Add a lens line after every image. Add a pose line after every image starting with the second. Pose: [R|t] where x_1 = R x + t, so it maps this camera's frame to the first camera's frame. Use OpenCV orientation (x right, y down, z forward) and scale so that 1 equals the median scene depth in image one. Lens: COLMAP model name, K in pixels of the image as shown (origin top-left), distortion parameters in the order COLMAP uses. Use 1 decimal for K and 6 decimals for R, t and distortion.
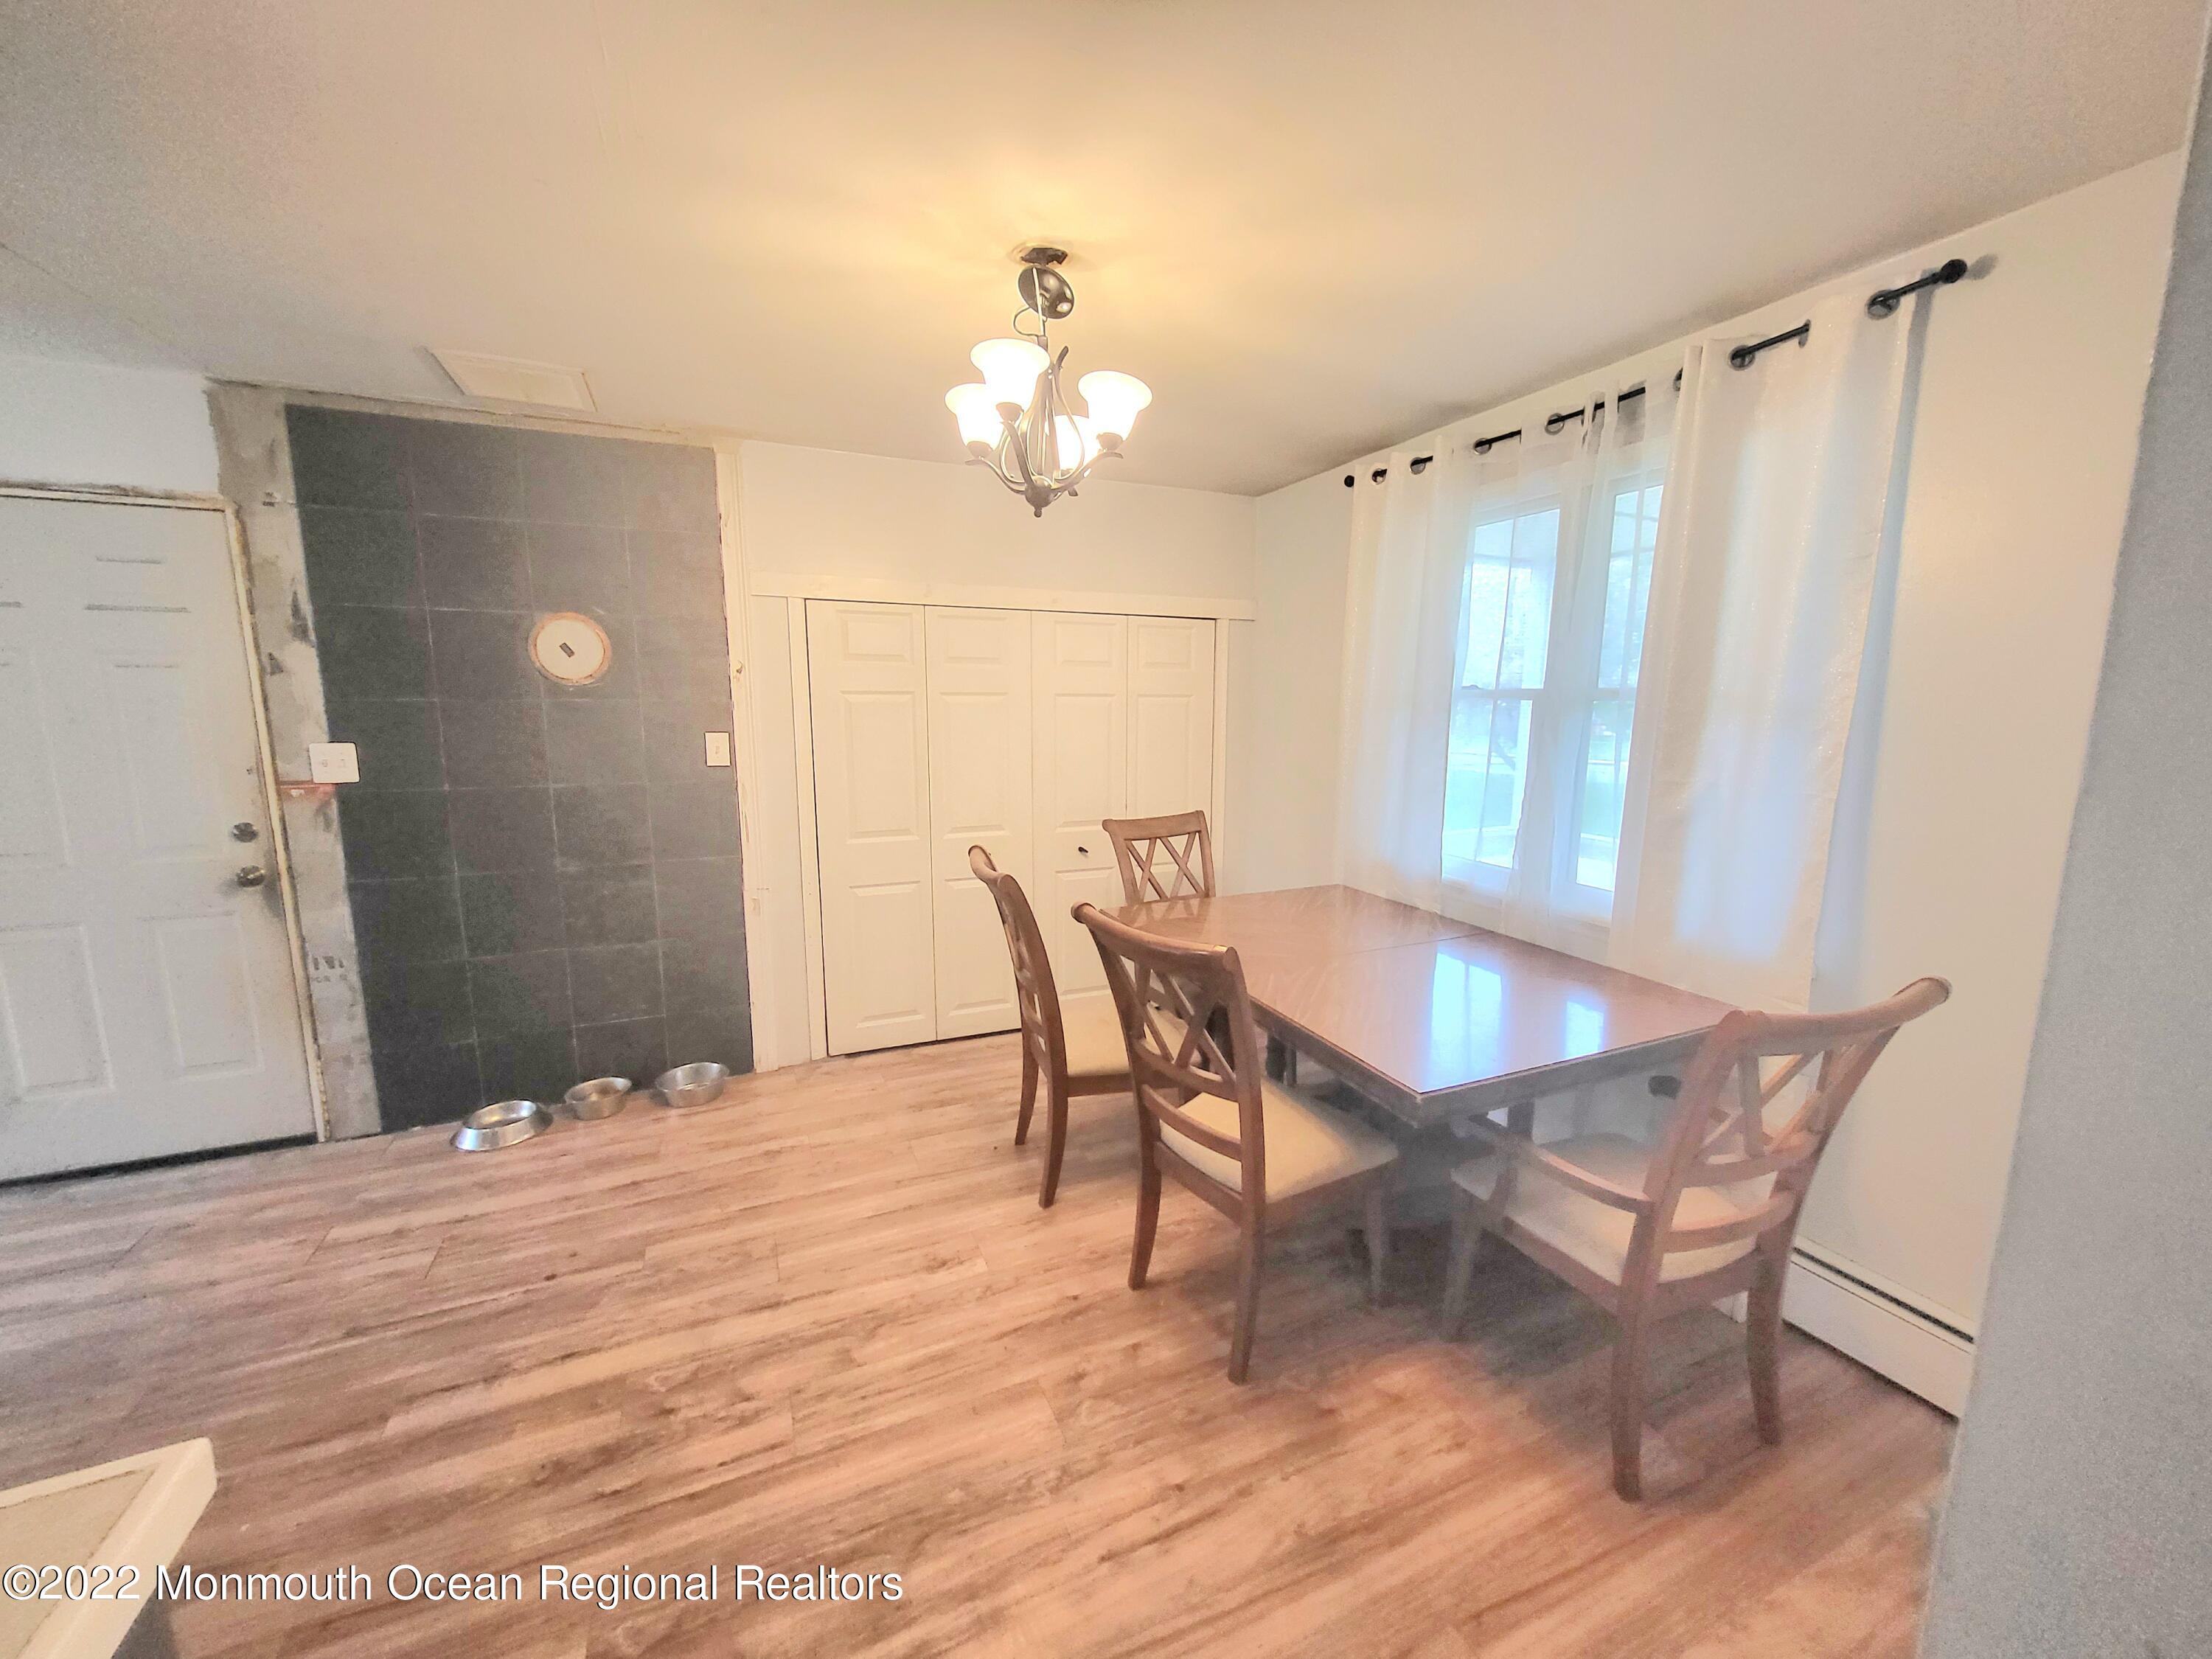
lens RADIAL K [[862.9, 0, 1123.6], [0, 862.9, 840.7], [0, 0, 1]] dist [-0.000612, -0.000007]
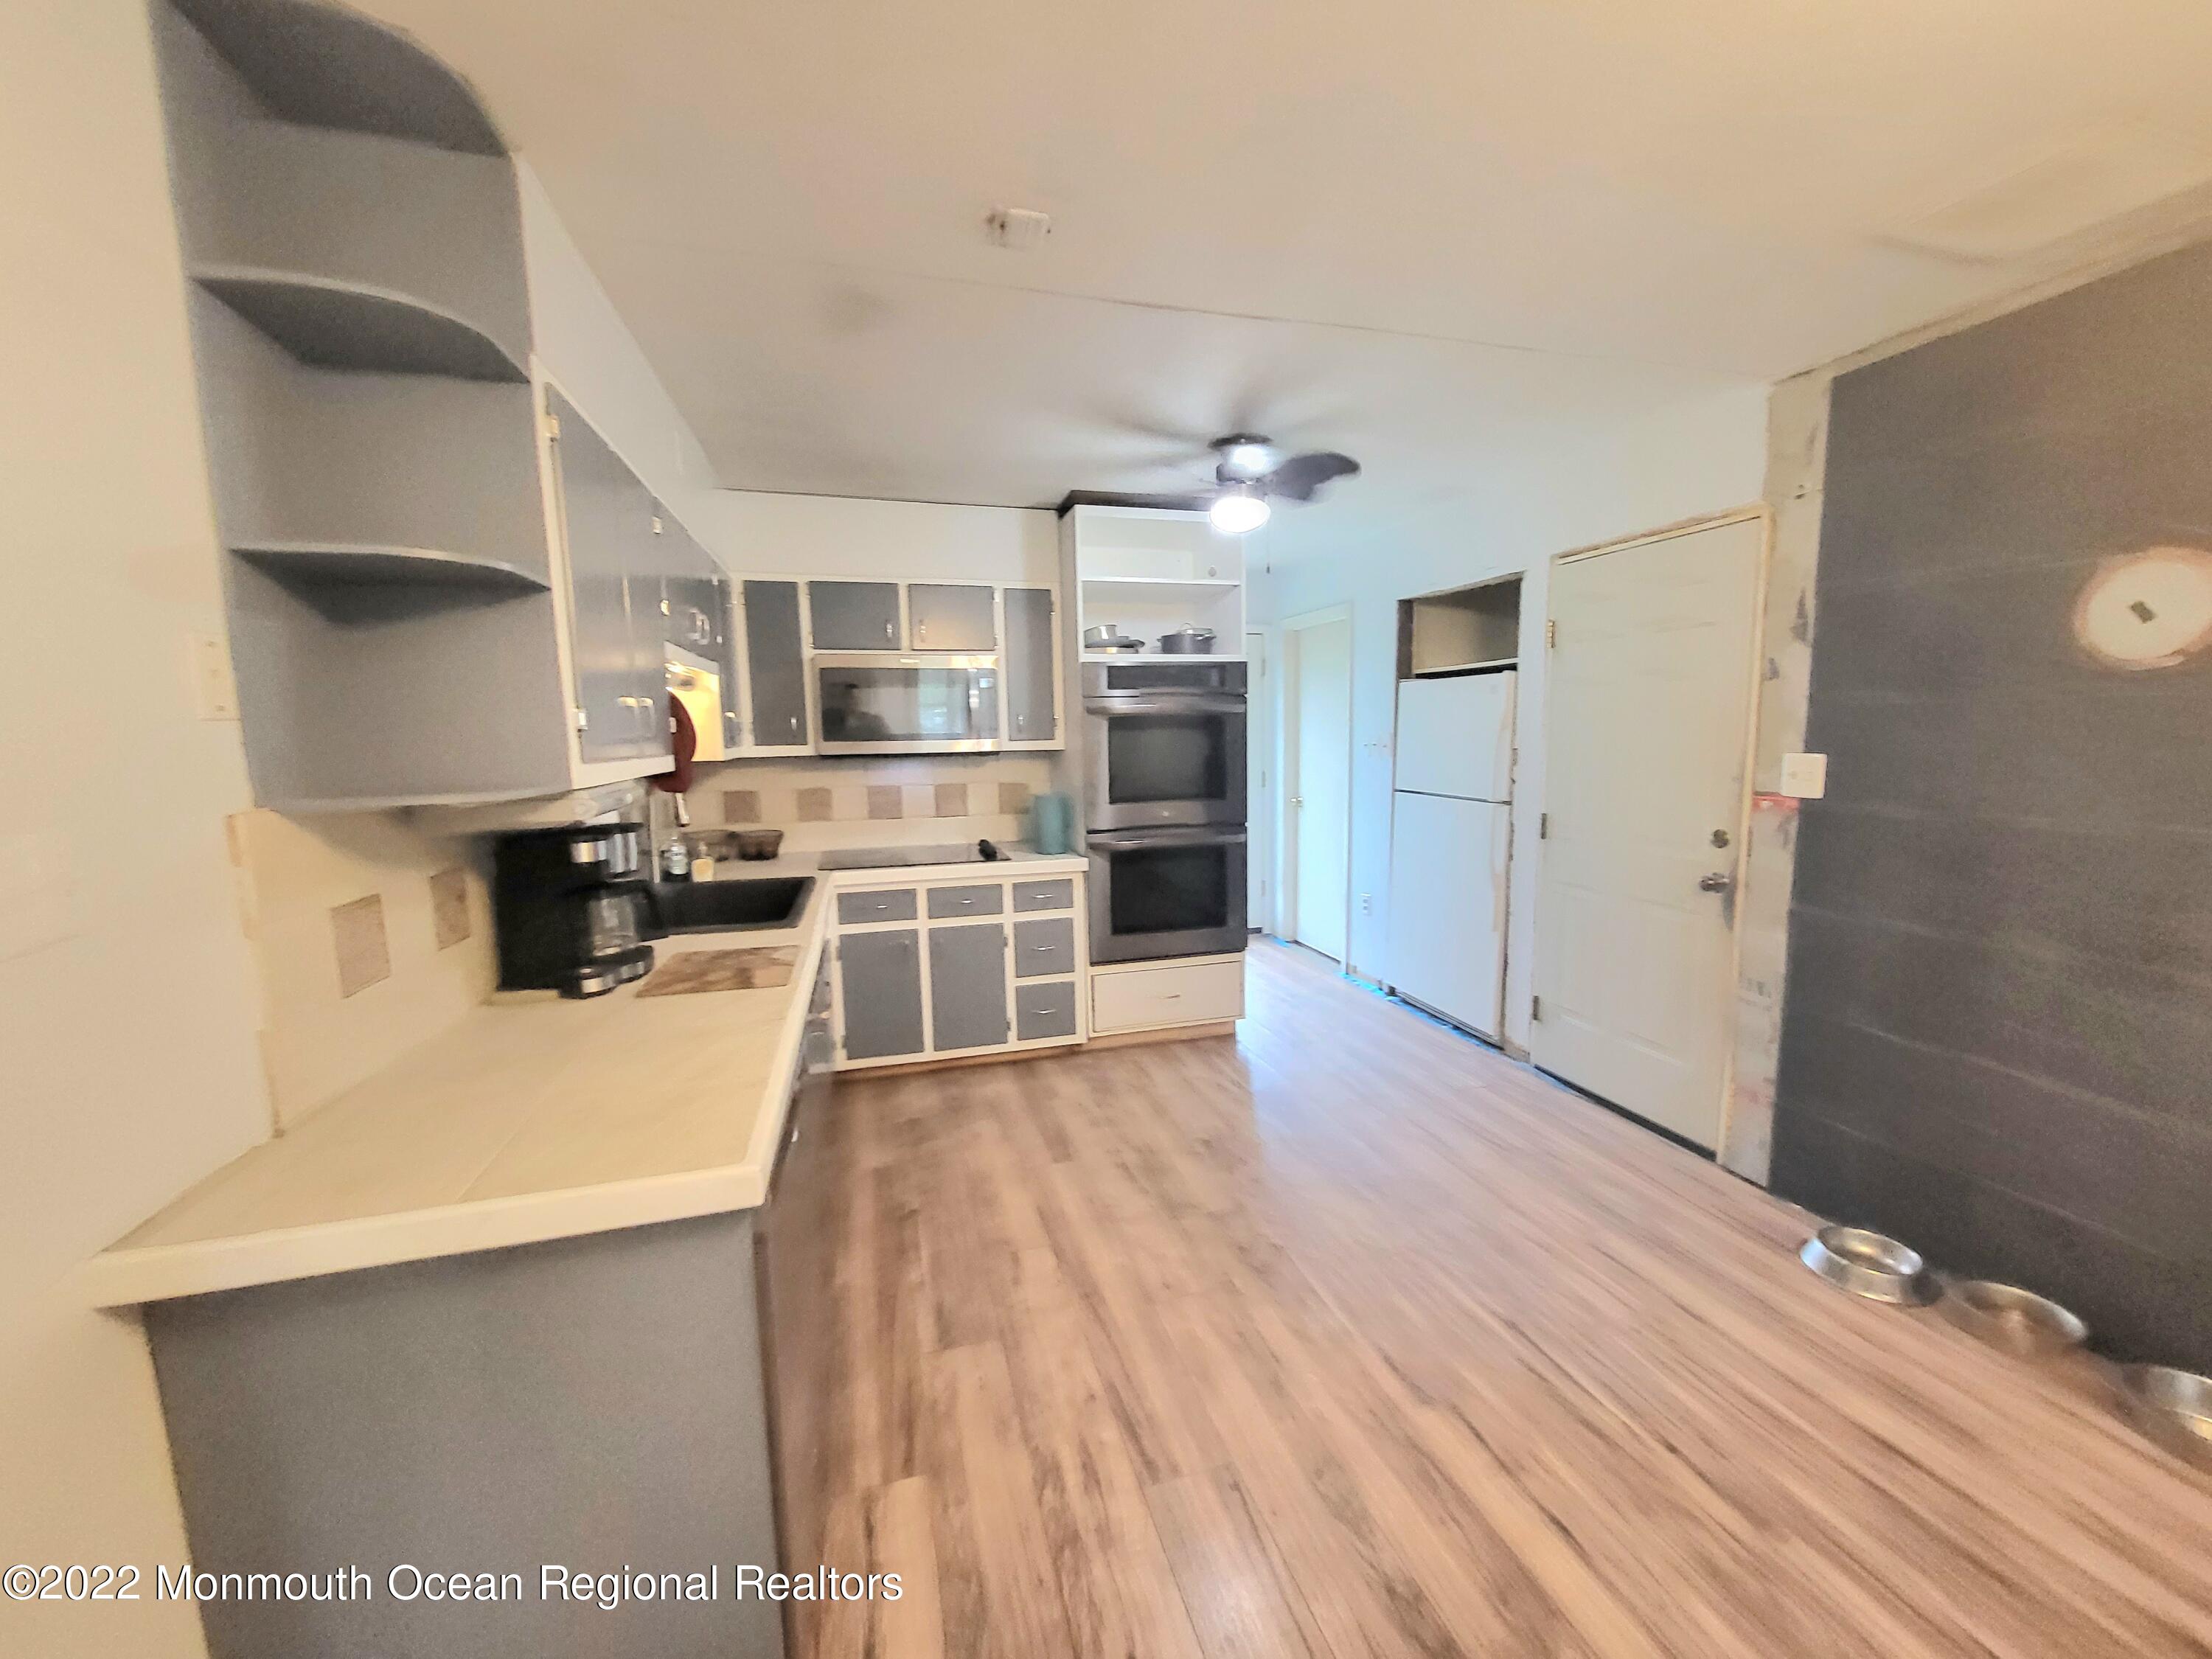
lens RADIAL K [[862.9, 0, 1123.6], [0, 862.9, 840.7], [0, 0, 1]] dist [-0.000612, -0.000007]
pose [[-0.119881, 0.117817, -0.985773, 0.064220], [-0.160647, 0.977546, 0.136370, -0.032737], [0.979705, 0.174709, -0.098262, 0.410718]]
